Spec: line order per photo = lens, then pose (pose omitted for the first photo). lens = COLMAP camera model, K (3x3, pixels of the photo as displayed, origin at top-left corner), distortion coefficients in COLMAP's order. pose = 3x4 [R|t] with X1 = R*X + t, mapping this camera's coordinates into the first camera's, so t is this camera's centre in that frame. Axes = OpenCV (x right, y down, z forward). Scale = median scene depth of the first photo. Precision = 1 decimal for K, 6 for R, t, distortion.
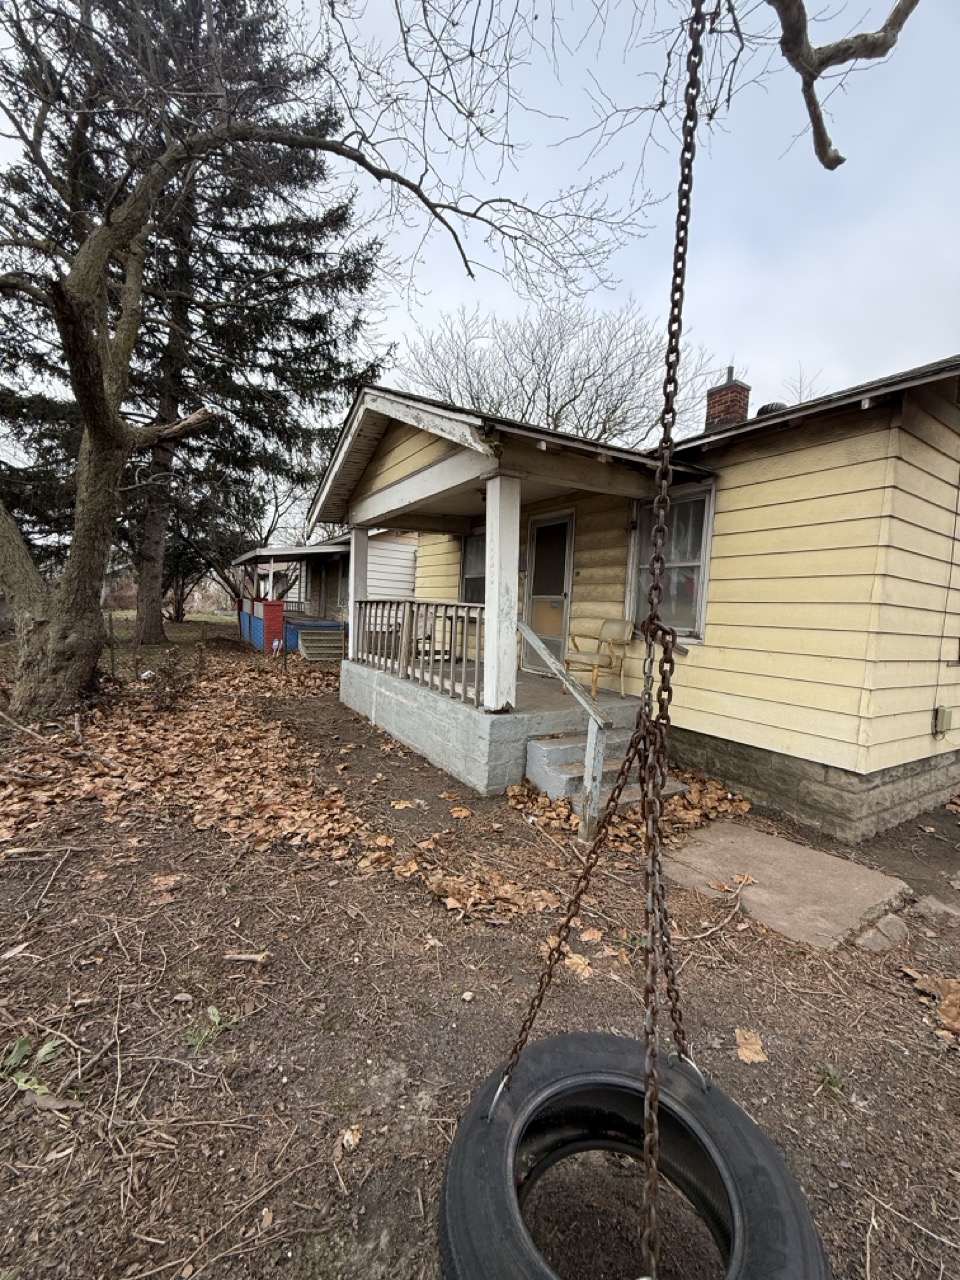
lens RADIAL K [[508.9, 0, 481.1], [0, 508.9, 641.4], [0, 0, 1]] dist [-0.000375, -0.000304]
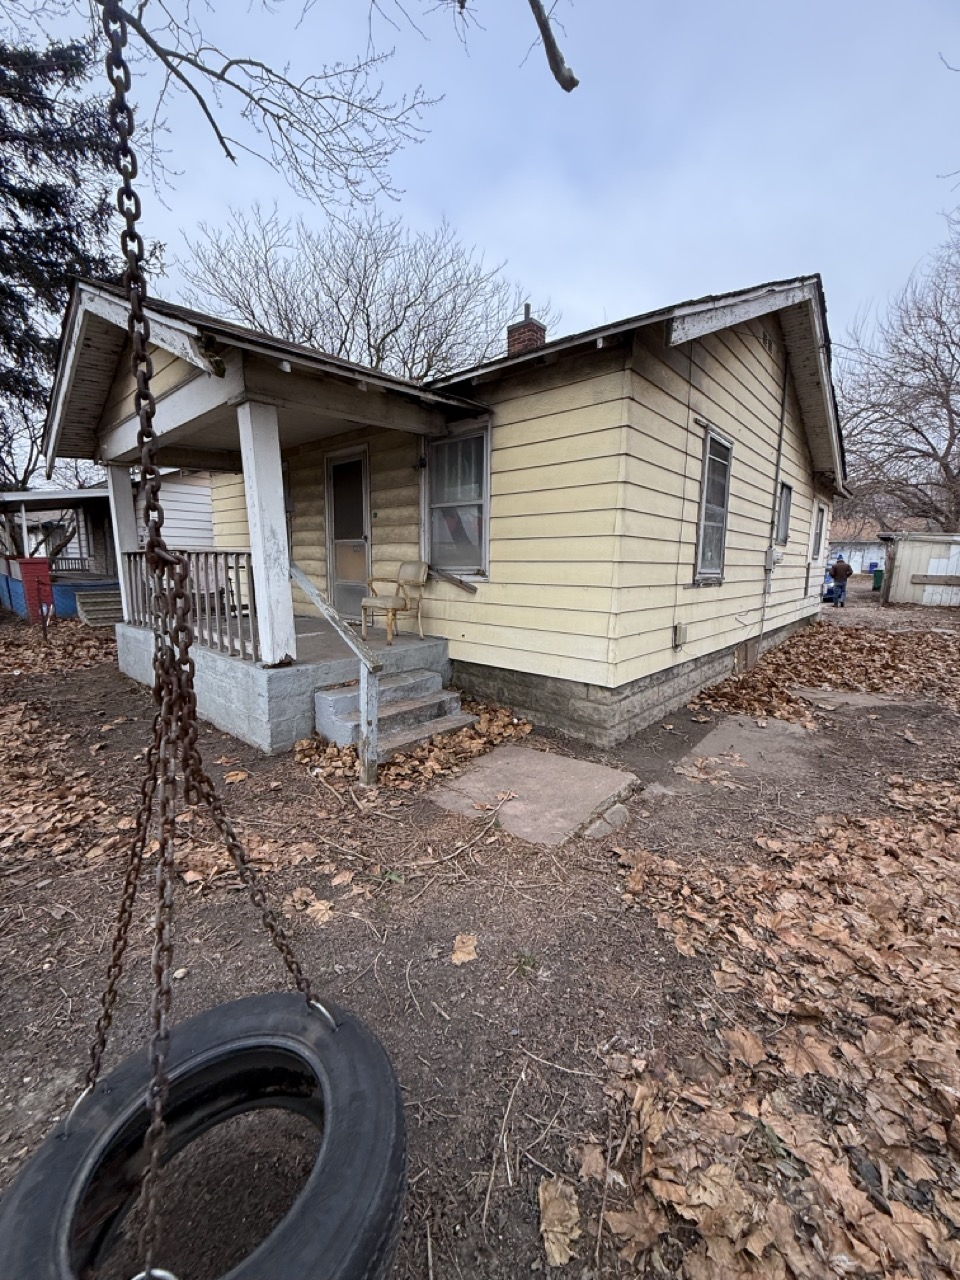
lens RADIAL K [[508.9, 0, 481.2], [0, 508.9, 641.7], [0, 0, 1]] dist [-0.000375, -0.000304]
pose [[0.956843, -0.087151, 0.277231, 0.138938], [0.057658, 0.991940, 0.112827, 0.010882], [-0.284830, -0.091974, 0.954156, 0.005983]]
